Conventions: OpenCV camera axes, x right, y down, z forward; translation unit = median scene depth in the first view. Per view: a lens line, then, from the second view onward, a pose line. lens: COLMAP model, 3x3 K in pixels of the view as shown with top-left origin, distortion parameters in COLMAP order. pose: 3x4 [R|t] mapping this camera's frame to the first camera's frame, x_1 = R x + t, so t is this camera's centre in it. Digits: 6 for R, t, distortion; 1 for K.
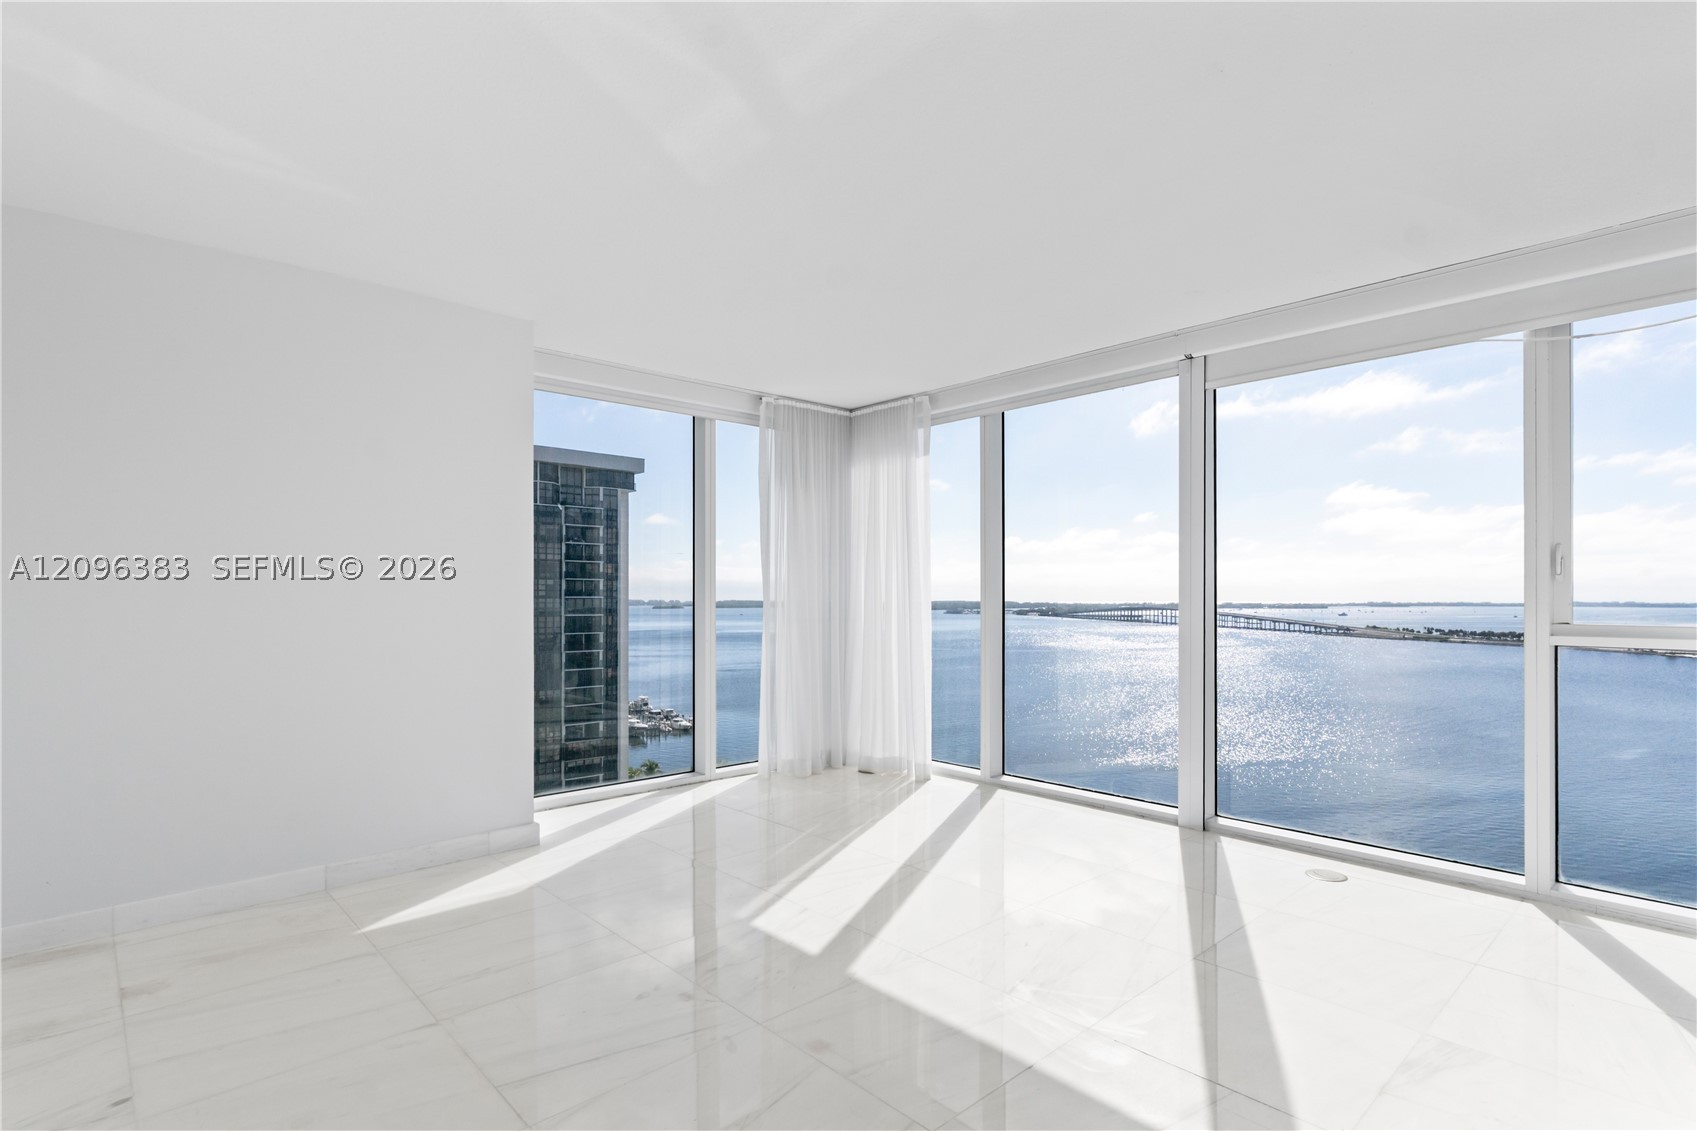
lens RADIAL K [[840.5, 0, 894.4], [0, 840.5, 607.4], [0, 0, 1]] dist [0.002149, 0.000101]
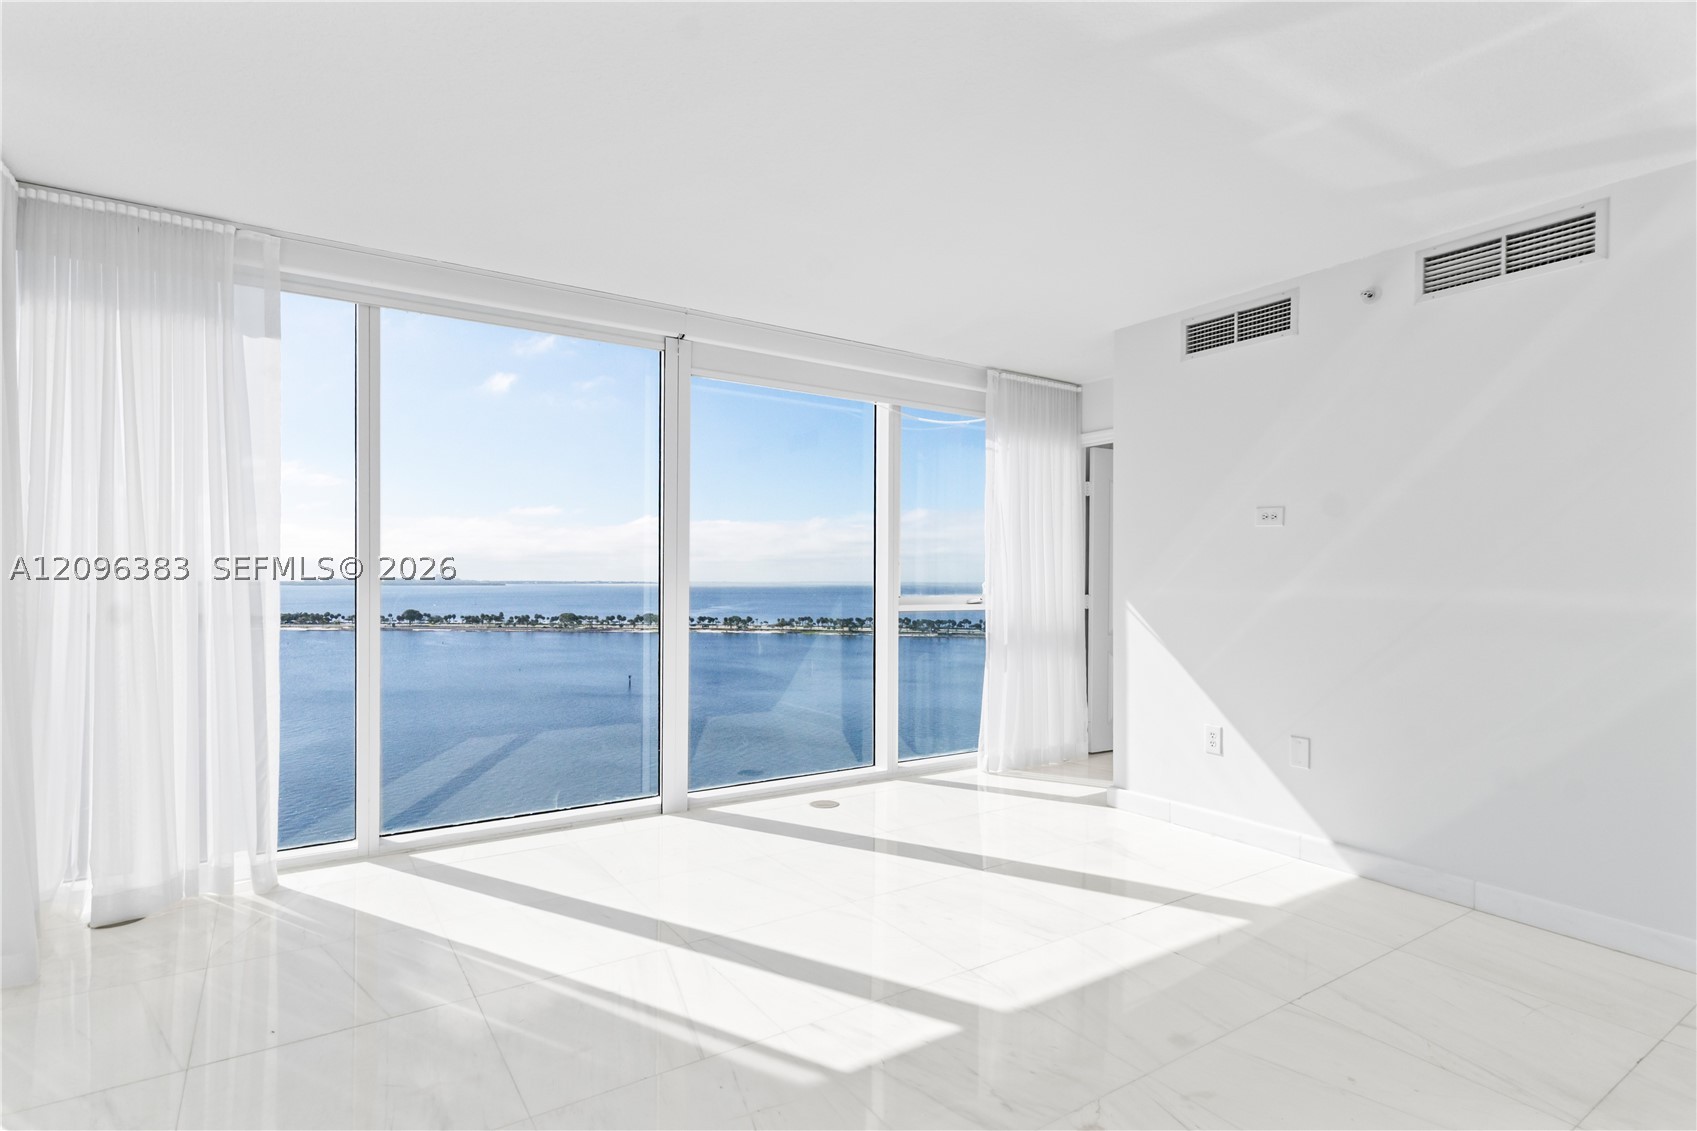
lens RADIAL K [[840.5, 0, 841.4], [0, 840.5, 572.5], [0, 0, 1]] dist [0.002149, 0.000101]
pose [[0.185439, 0.007721, 0.982625, -0.468109], [0.008297, 0.999921, -0.009423, -0.006017], [-0.982621, 0.009901, 0.185360, 0.498122]]
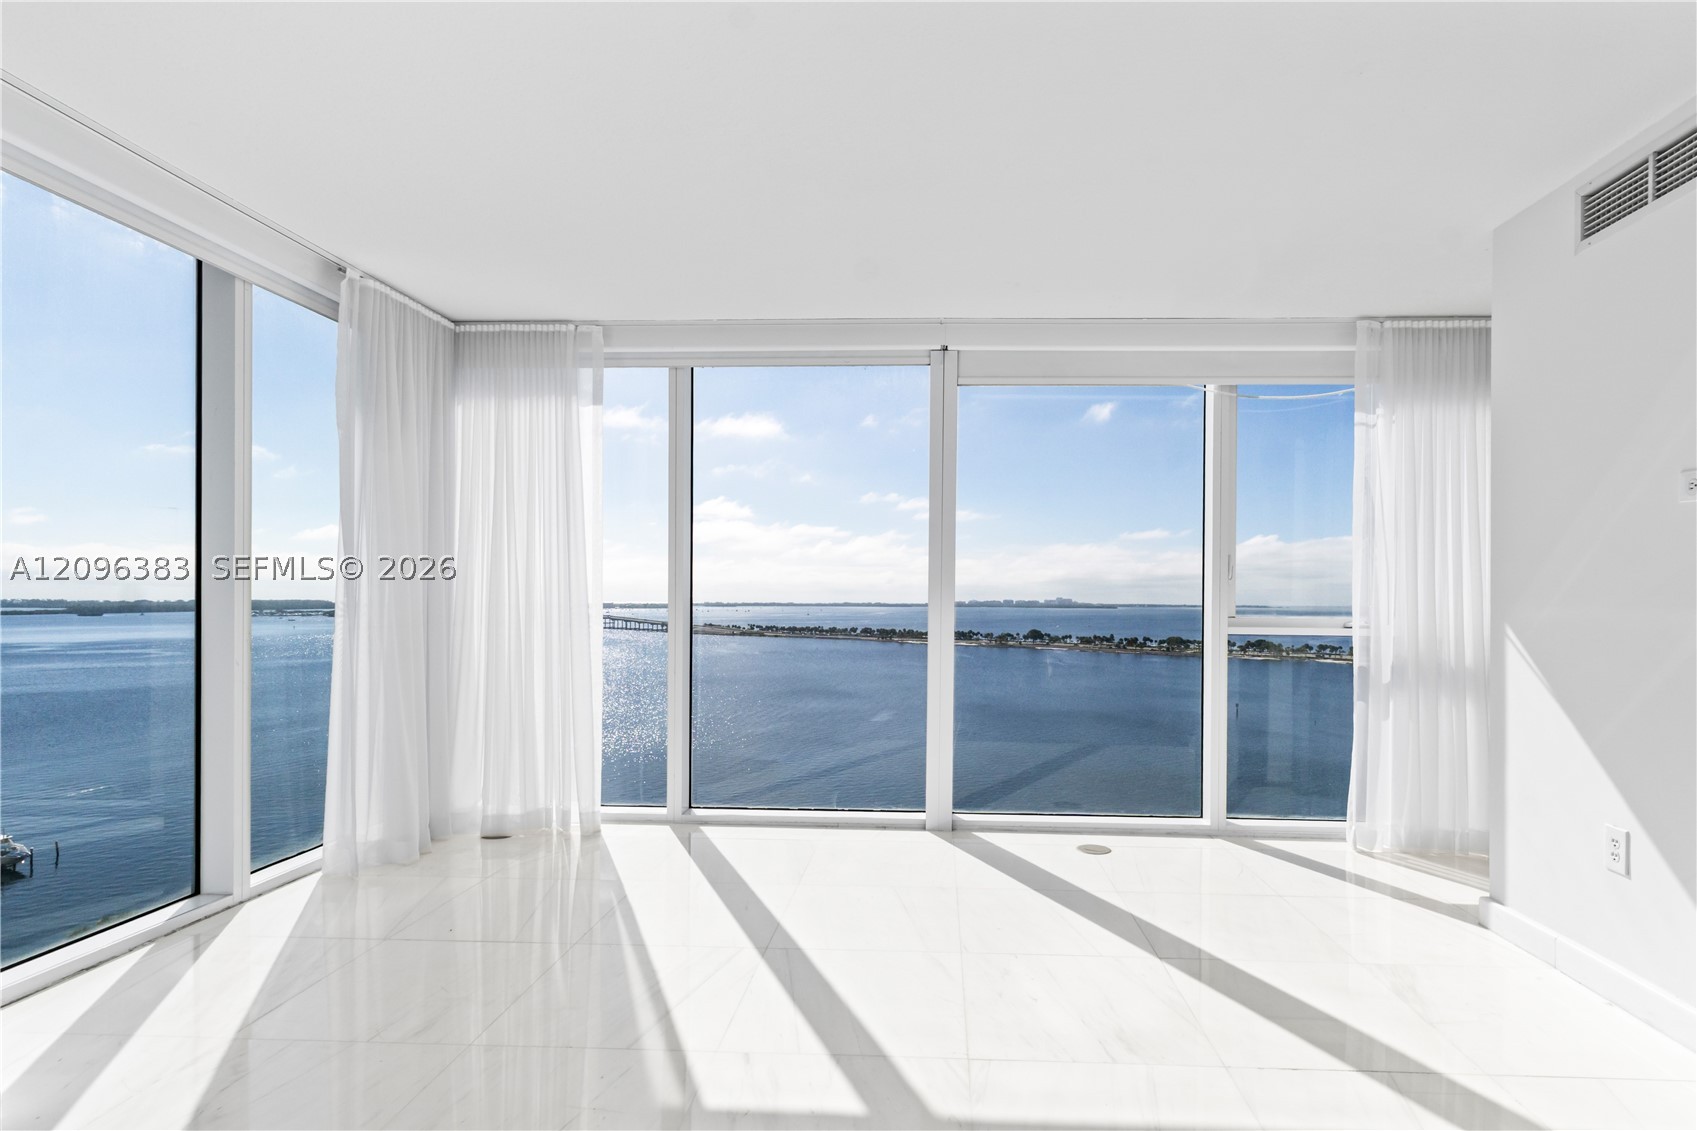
lens RADIAL K [[840.5, 0, 913.8], [0, 840.5, 597.8], [0, 0, 1]] dist [0.002149, 0.000101]
pose [[0.721554, 0.006584, 0.692327, -0.281277], [0.001287, 0.999940, -0.010850, 0.002881], [-0.692357, 0.008720, 0.721503, 0.254305]]
